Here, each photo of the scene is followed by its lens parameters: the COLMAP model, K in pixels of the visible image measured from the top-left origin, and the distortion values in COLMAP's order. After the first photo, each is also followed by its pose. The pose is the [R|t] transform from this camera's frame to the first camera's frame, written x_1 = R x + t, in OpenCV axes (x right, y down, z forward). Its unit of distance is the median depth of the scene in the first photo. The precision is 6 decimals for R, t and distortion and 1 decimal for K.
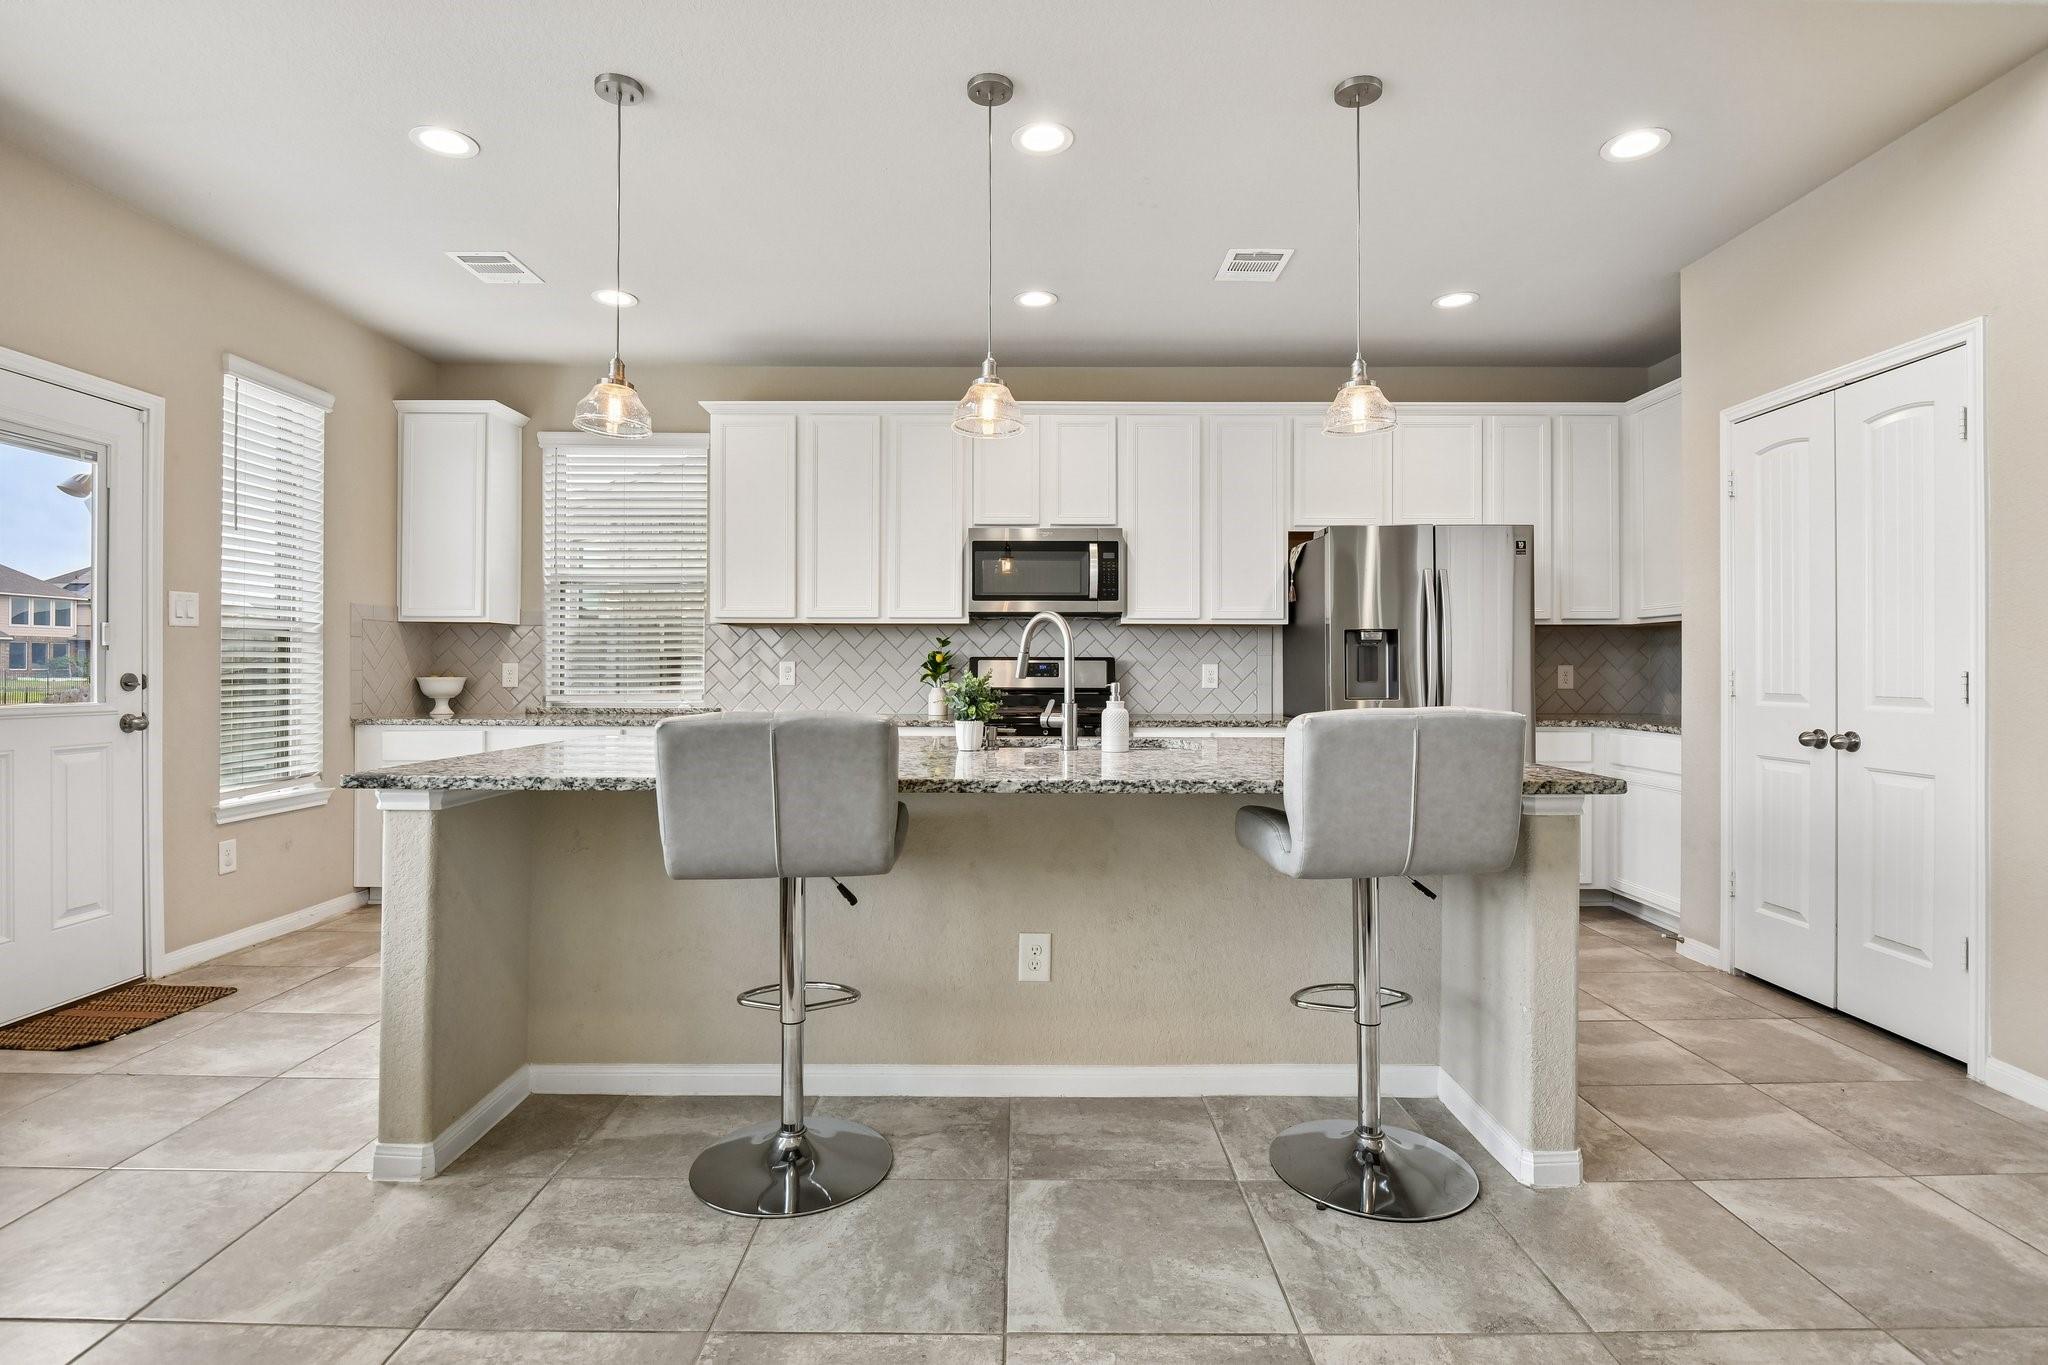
lens RADIAL K [[988.4, 0, 1019.5], [0, 988.4, 662.7], [0, 0, 1]] dist [-0.008487, -0.005661]
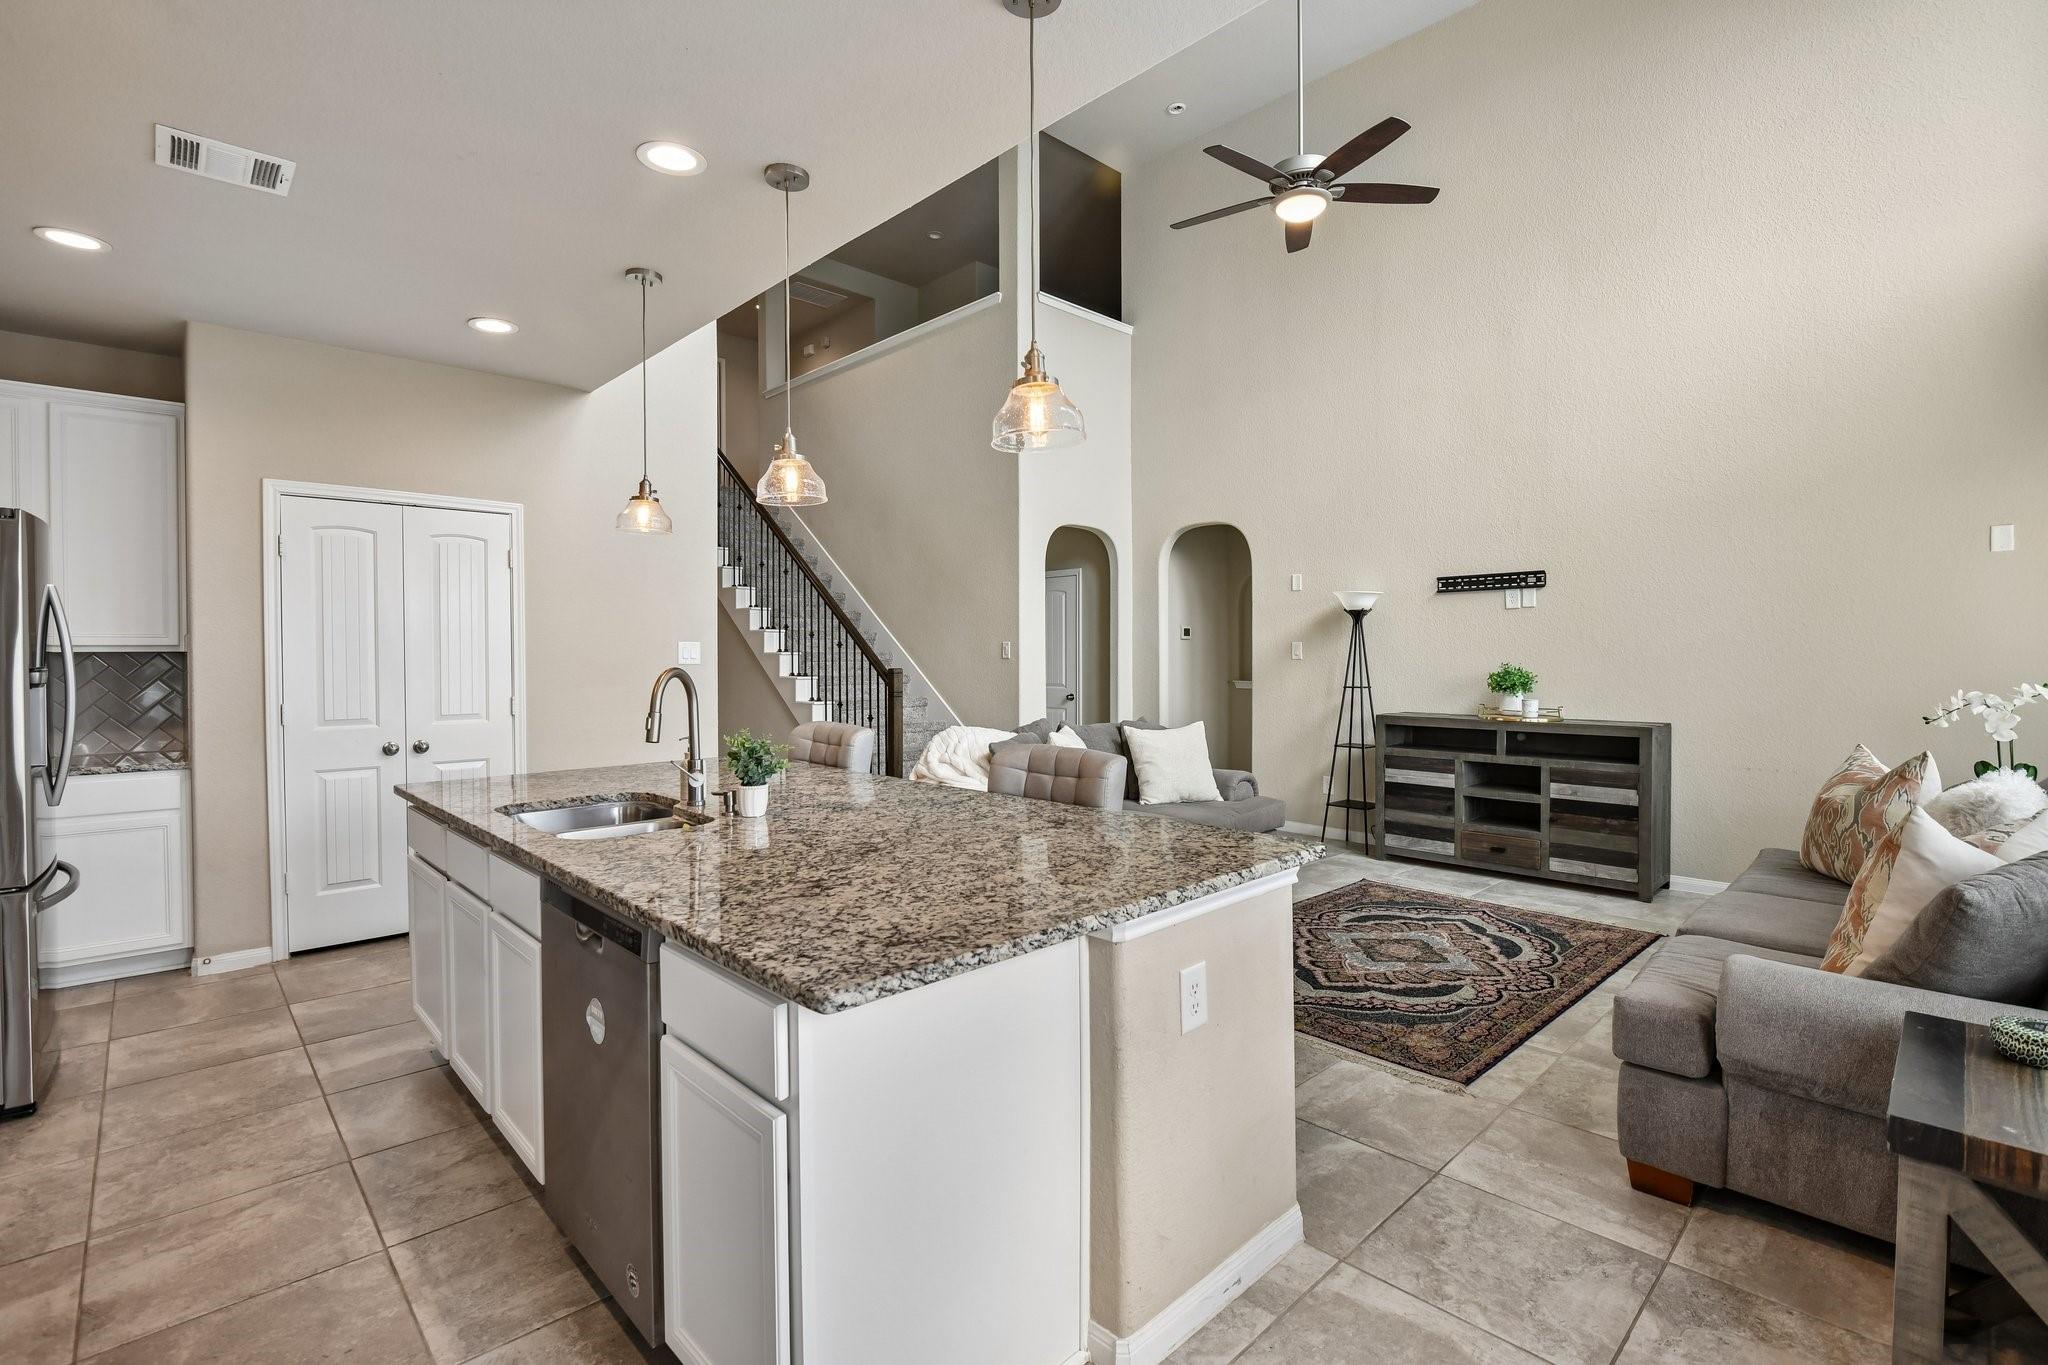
lens RADIAL K [[928.6, 0, 1023.7], [0, 928.6, 662.7], [0, 0, 1]] dist [-0.008825, -0.005184]
pose [[-0.690888, -0.008461, 0.722912, -0.654718], [-0.001724, 0.999948, 0.010056, -0.051894], [-0.722959, 0.005701, -0.690867, 1.063903]]
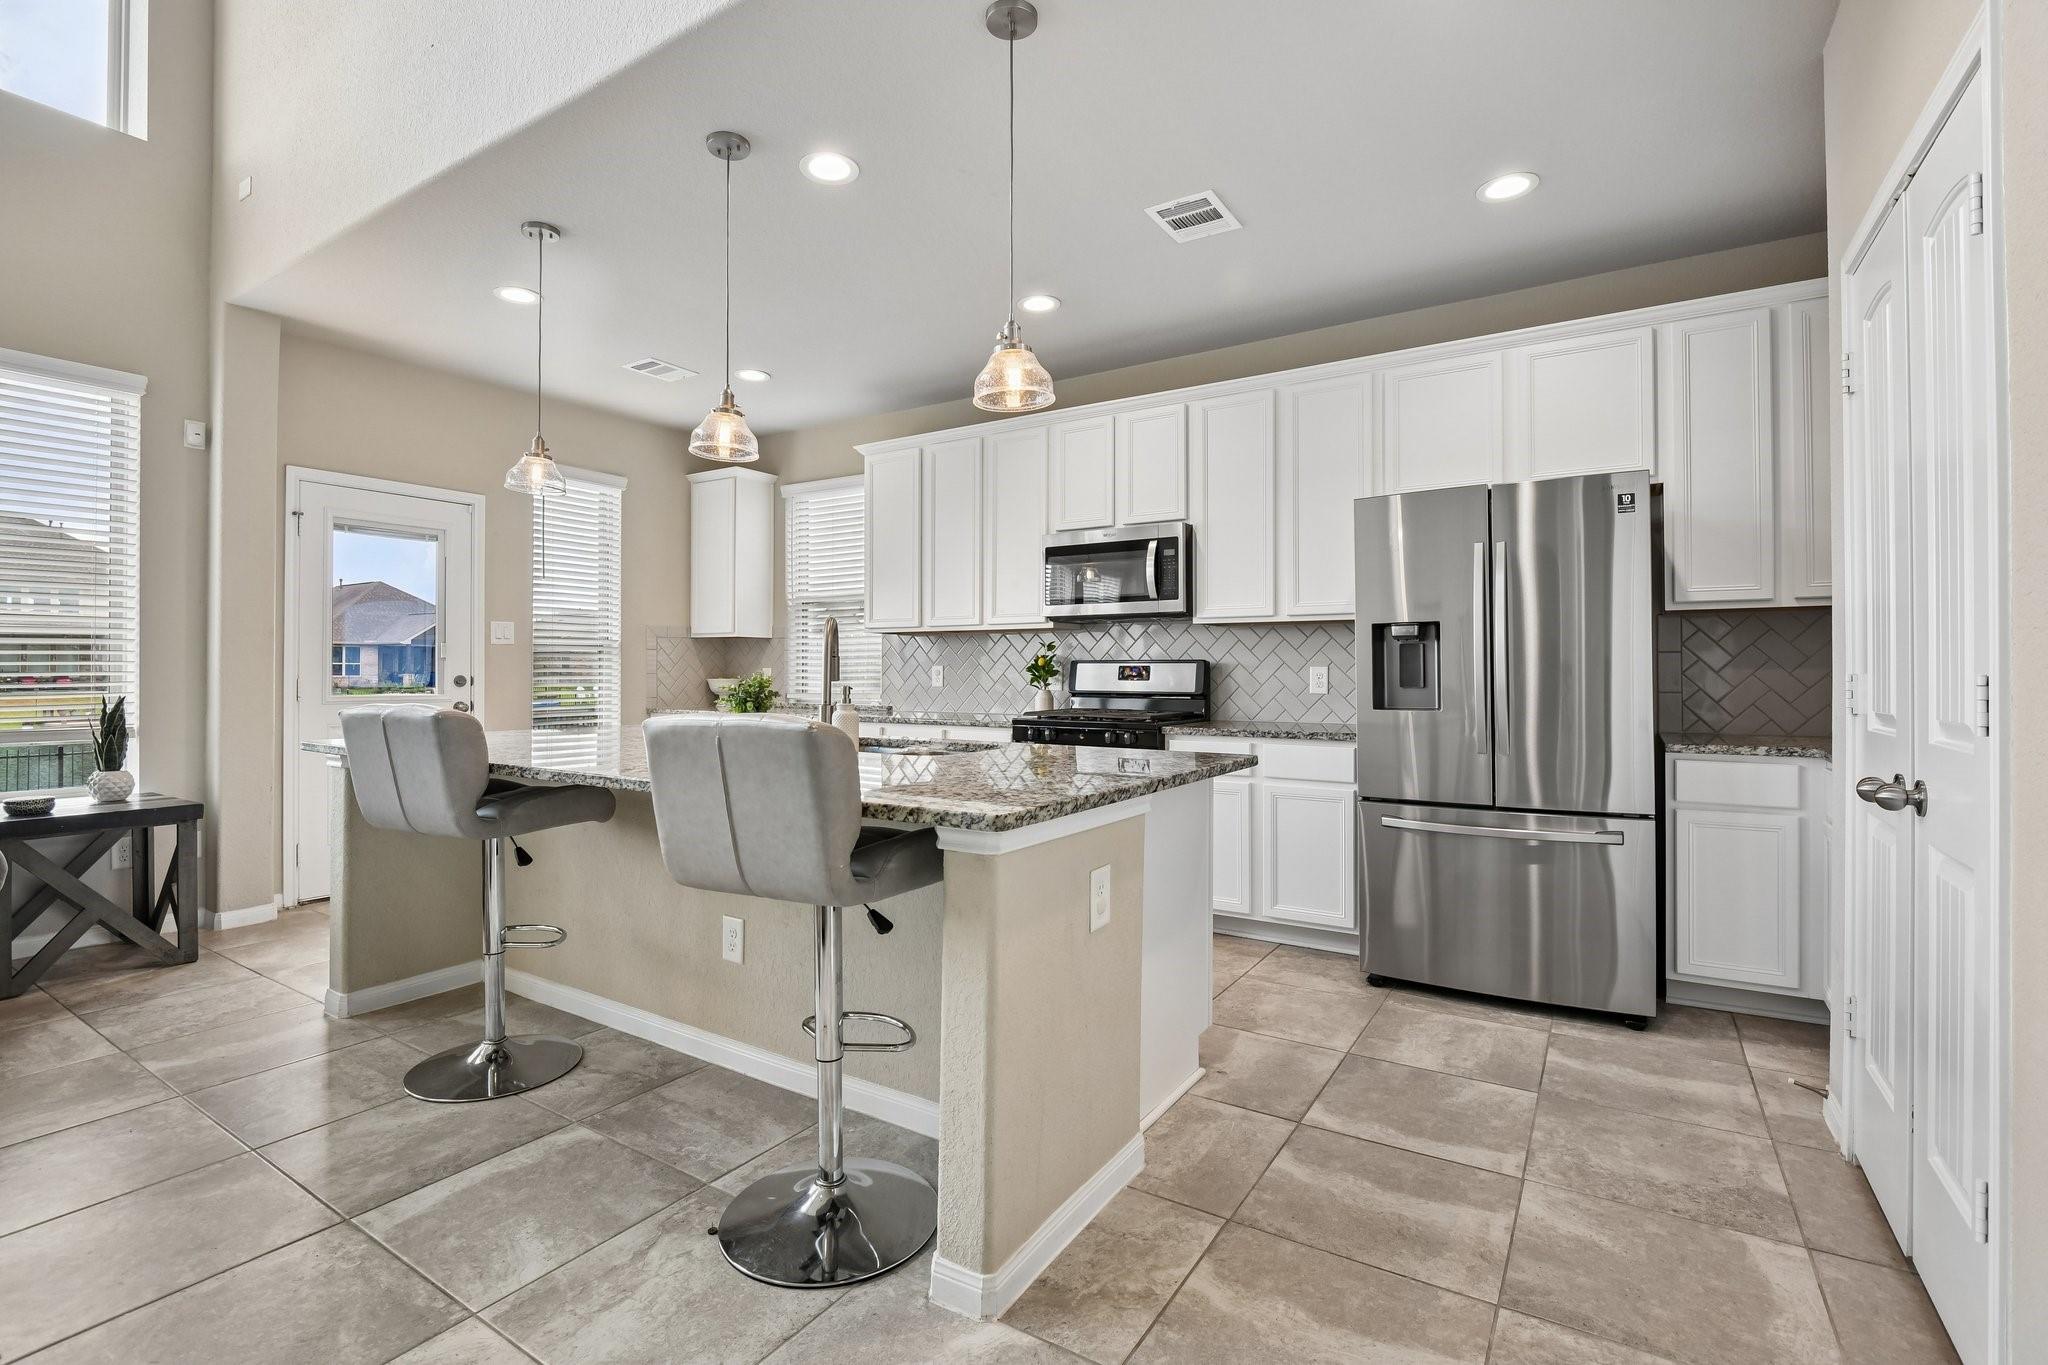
lens RADIAL K [[928.6, 0, 1017.2], [0, 928.6, 665.0], [0, 0, 1]] dist [-0.008825, -0.005184]
pose [[0.840303, -0.005037, -0.542094, 0.565301], [0.004155, 0.999987, -0.002852, 0.002075], [0.542102, 0.000145, 0.840313, 0.217478]]
